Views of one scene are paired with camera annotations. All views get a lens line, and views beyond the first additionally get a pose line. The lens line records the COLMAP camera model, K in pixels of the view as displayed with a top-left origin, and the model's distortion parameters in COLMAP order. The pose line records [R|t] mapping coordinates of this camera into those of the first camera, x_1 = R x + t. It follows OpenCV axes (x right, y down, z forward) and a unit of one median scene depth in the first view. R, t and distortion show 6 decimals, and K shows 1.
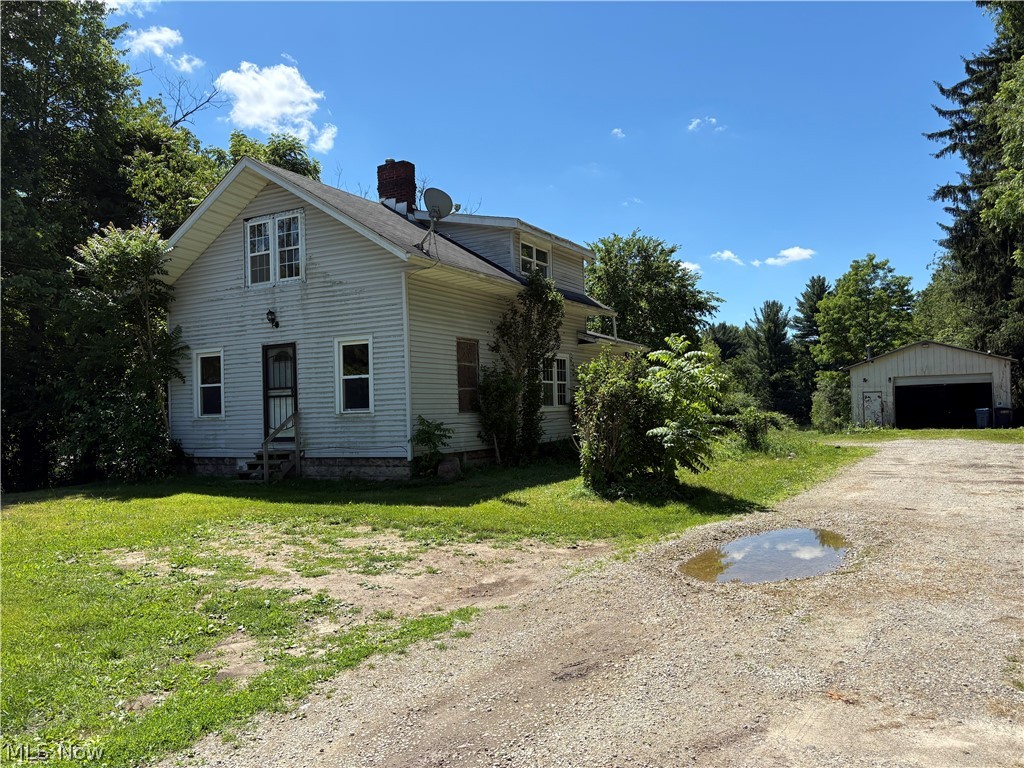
lens RADIAL K [[784.1, 0, 524.9], [0, 784.1, 394.9], [0, 0, 1]] dist [0.029798, -0.002269]
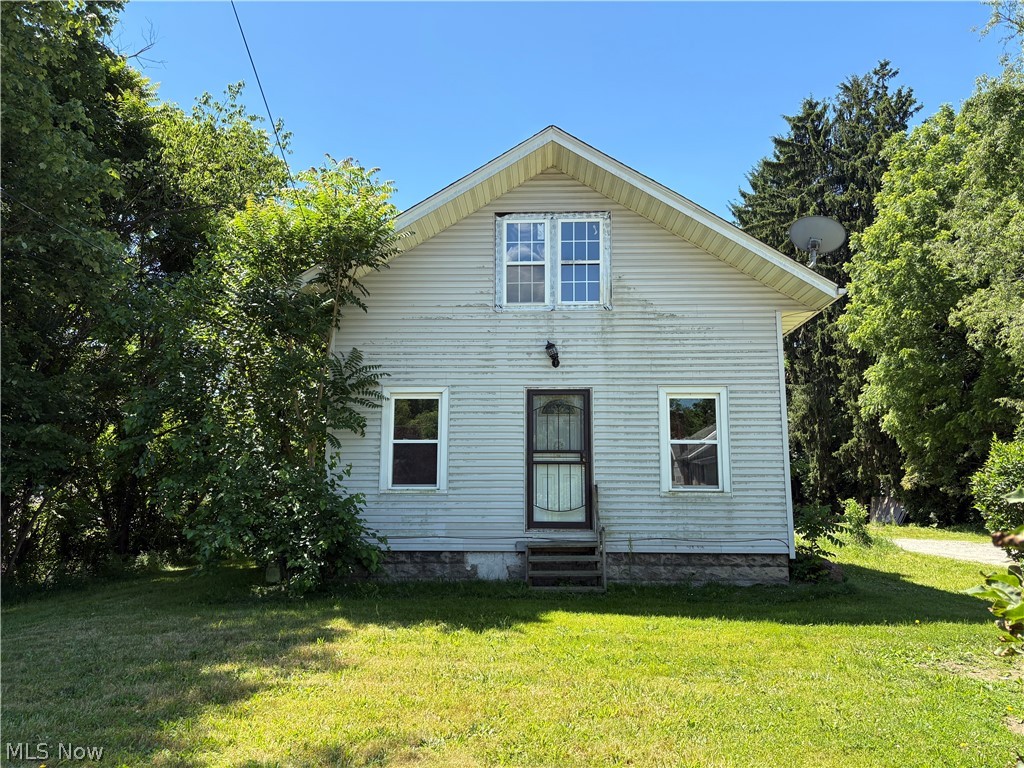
lens RADIAL K [[778.4, 0, 517.0], [0, 778.4, 385.9], [0, 0, 1]] dist [0.114193, -0.141834]
pose [[0.899303, 0.093520, 0.427209, -0.645159], [-0.038890, 0.990099, -0.134876, 0.028839], [-0.435593, 0.104681, 0.894036, 0.379923]]
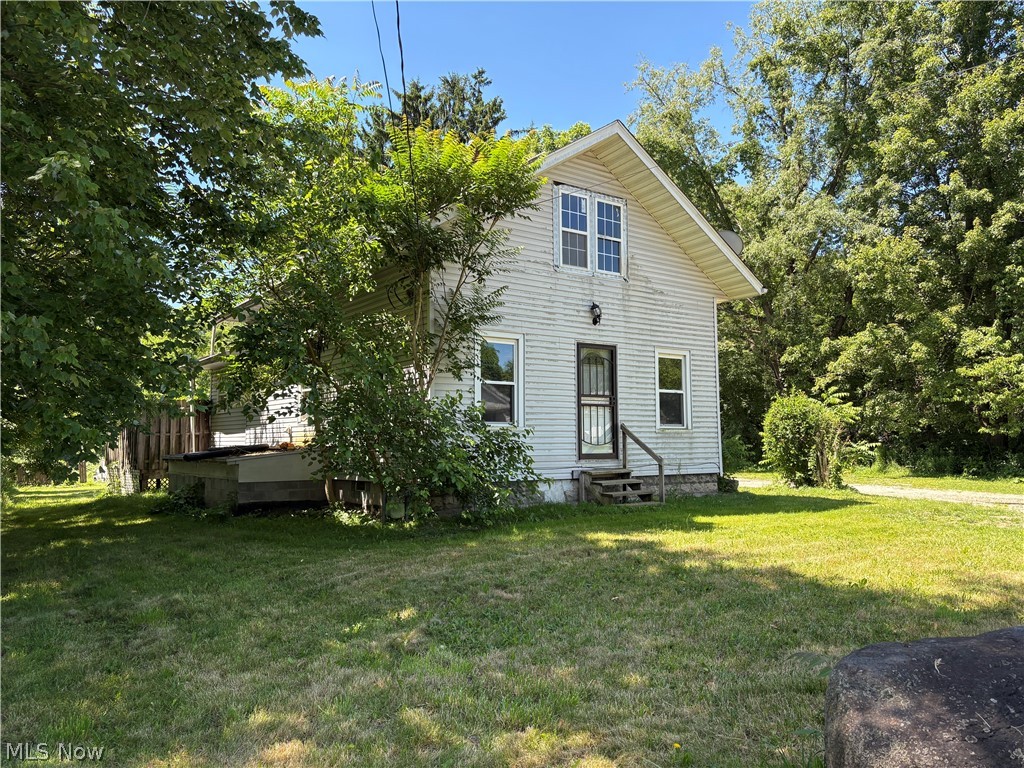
lens RADIAL K [[763.6, 0, 507.1], [0, 763.6, 386.0], [0, 0, 1]] dist [0.109051, -0.132005]
pose [[0.428171, 0.091069, 0.899097, -1.088035], [-0.026613, 0.995749, -0.088185, 0.055801], [-0.903306, 0.013831, 0.428774, 0.727935]]
